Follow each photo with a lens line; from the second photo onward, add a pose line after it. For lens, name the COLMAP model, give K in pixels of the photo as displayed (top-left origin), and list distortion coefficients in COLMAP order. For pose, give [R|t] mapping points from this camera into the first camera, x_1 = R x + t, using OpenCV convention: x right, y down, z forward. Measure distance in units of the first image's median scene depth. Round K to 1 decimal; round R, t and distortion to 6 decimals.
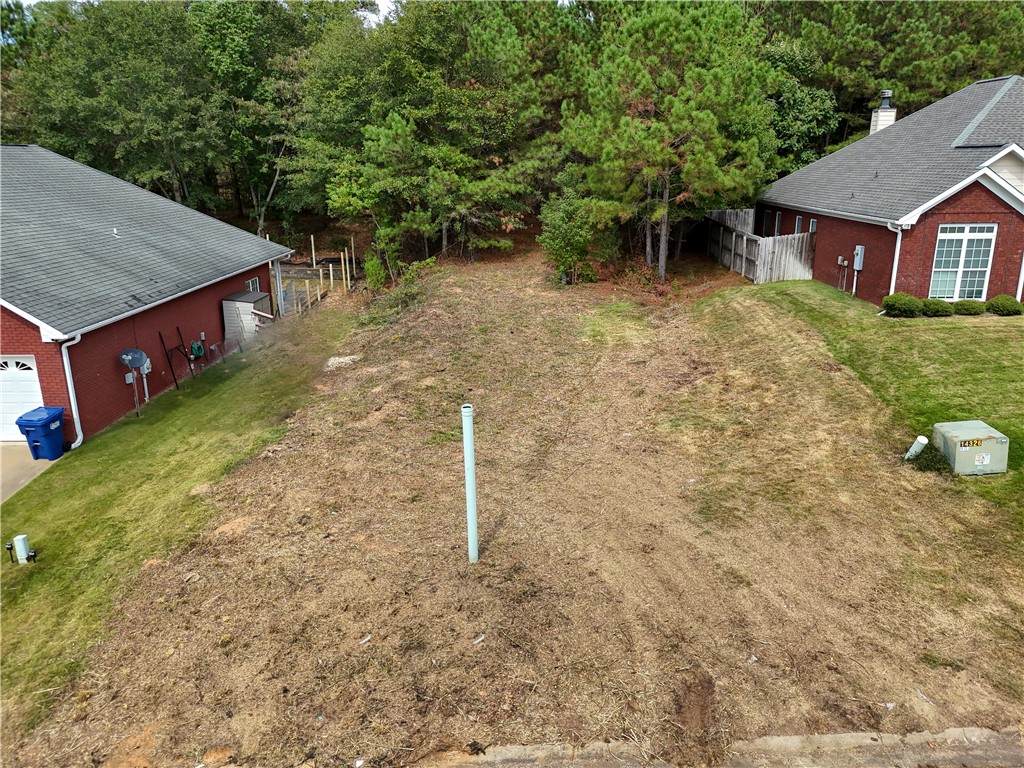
lens RADIAL K [[765.4, 0, 512.0], [0, 765.4, 384.0], [0, 0, 1]] dist [0.021443, -0.001712]
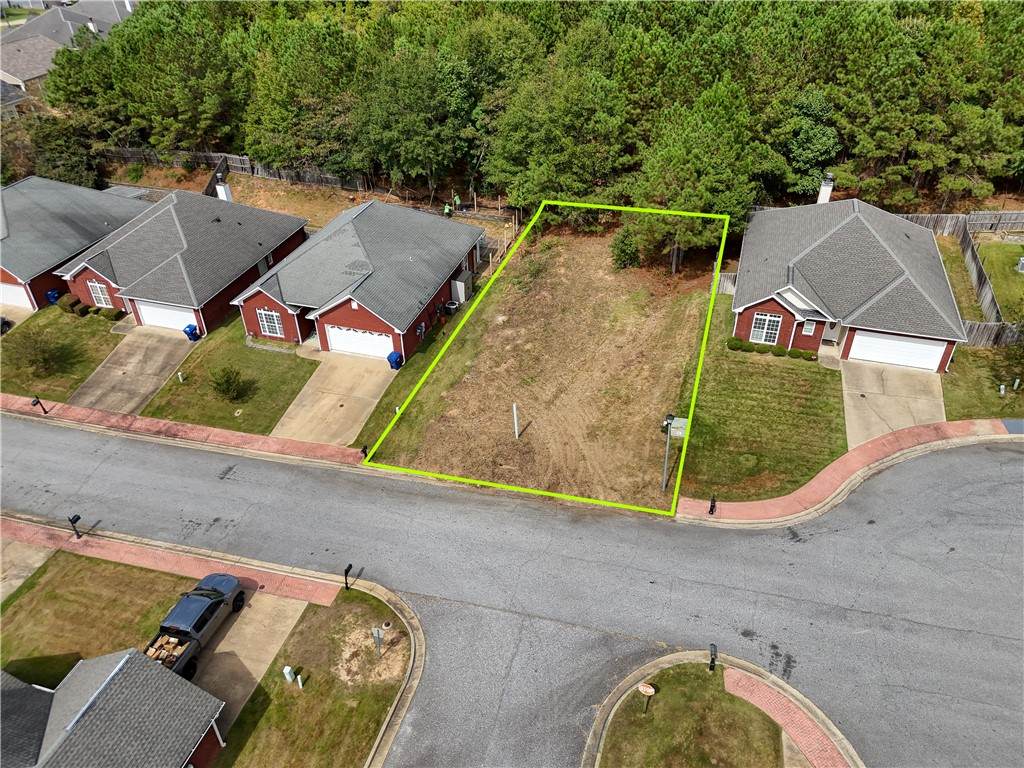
lens RADIAL K [[765.4, 0, 512.0], [0, 765.4, 384.0], [0, 0, 1]] dist [0.021443, -0.001712]
pose [[0.960872, 0.159014, -0.226803, 0.520597], [-0.069959, 0.931577, 0.356749, -0.953964], [0.268013, -0.326923, 0.906251, -1.609349]]
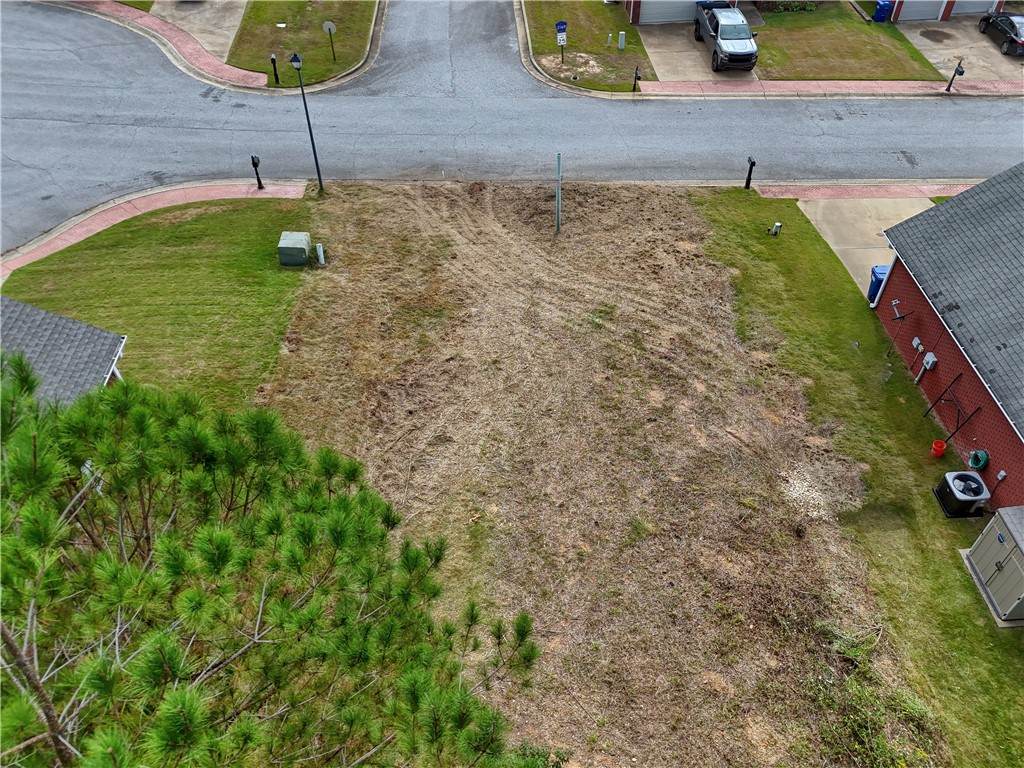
lens RADIAL K [[749.7, 0, 512.0], [0, 749.7, 384.0], [0, 0, 1]] dist [0.087556, -0.084085]
pose [[-0.997391, 0.068978, -0.021307, 0.125668], [0.014349, 0.478656, 0.877885, -1.119778], [0.070753, 0.875289, -0.478397, 1.805205]]
